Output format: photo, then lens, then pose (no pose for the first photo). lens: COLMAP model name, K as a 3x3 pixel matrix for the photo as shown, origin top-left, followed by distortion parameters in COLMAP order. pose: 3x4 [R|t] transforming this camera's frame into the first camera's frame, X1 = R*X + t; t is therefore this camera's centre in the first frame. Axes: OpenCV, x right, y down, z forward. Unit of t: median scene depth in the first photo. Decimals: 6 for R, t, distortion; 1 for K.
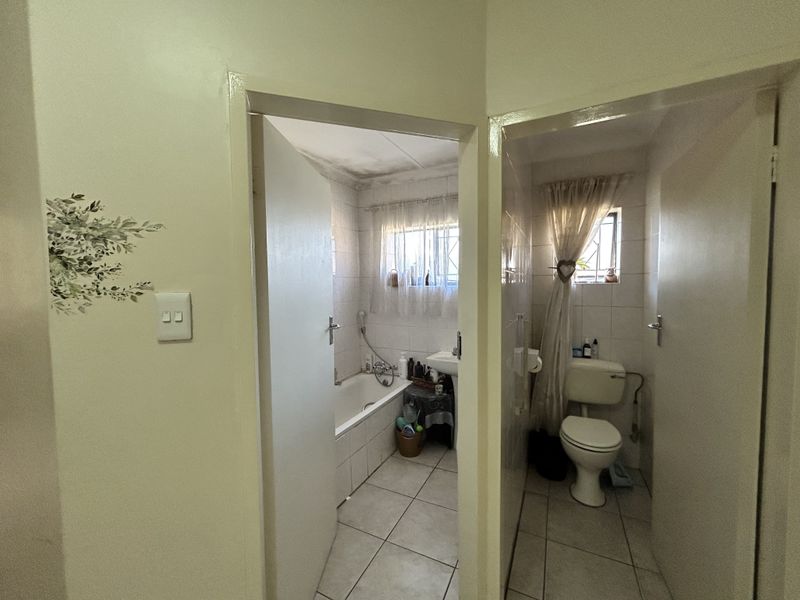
lens RADIAL K [[321.9, 0, 400.8], [0, 321.9, 295.7], [0, 0, 1]] dist [-0.002645, -0.000114]
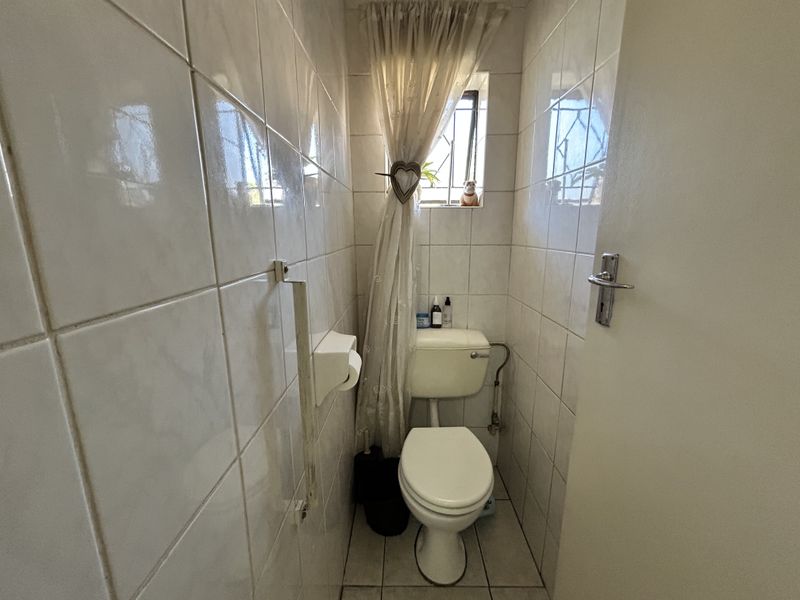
lens RADIAL K [[321.9, 0, 398.9], [0, 321.9, 298.4], [0, 0, 1]] dist [-0.002645, -0.000114]
pose [[0.899713, -0.084957, 0.428133, 0.247283], [0.014240, 0.986066, 0.165745, 0.030408], [-0.436249, -0.143027, 0.888386, 0.480080]]
